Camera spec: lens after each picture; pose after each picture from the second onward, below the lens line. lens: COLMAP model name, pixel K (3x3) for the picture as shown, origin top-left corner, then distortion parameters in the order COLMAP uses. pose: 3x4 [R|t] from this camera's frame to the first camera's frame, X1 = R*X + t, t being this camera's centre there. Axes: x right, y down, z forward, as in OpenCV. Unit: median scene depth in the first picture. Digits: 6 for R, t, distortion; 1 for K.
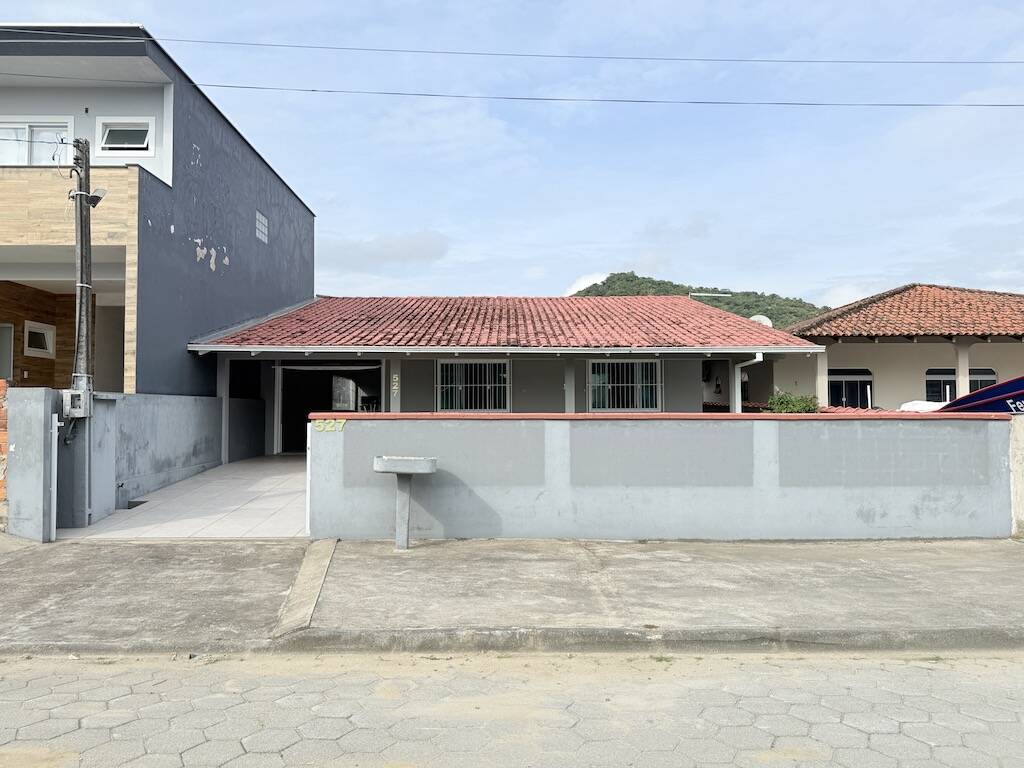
lens RADIAL K [[720.7, 0, 505.7], [0, 720.7, 387.1], [0, 0, 1]] dist [0.050390, -0.063071]
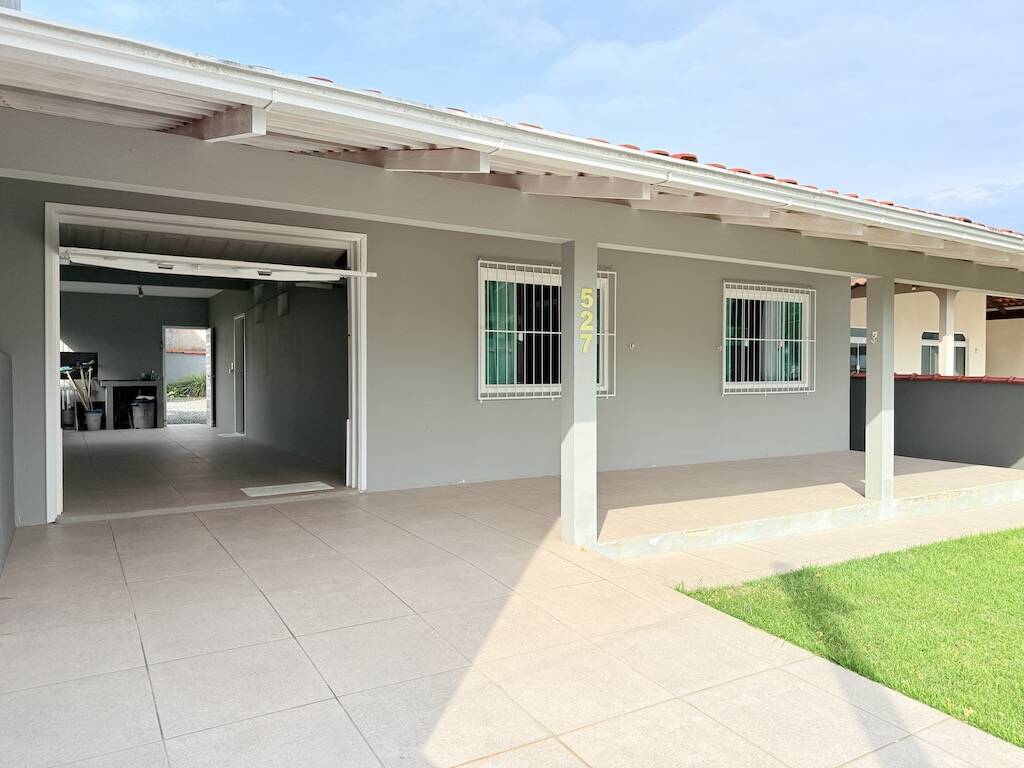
lens RADIAL K [[720.7, 0, 503.4], [0, 720.7, 391.4], [0, 0, 1]] dist [0.050390, -0.063071]
pose [[0.866367, -0.008037, 0.499344, -0.611662], [-0.020479, 0.998458, 0.051603, 0.024840], [-0.498988, -0.054933, 0.864866, 1.233911]]
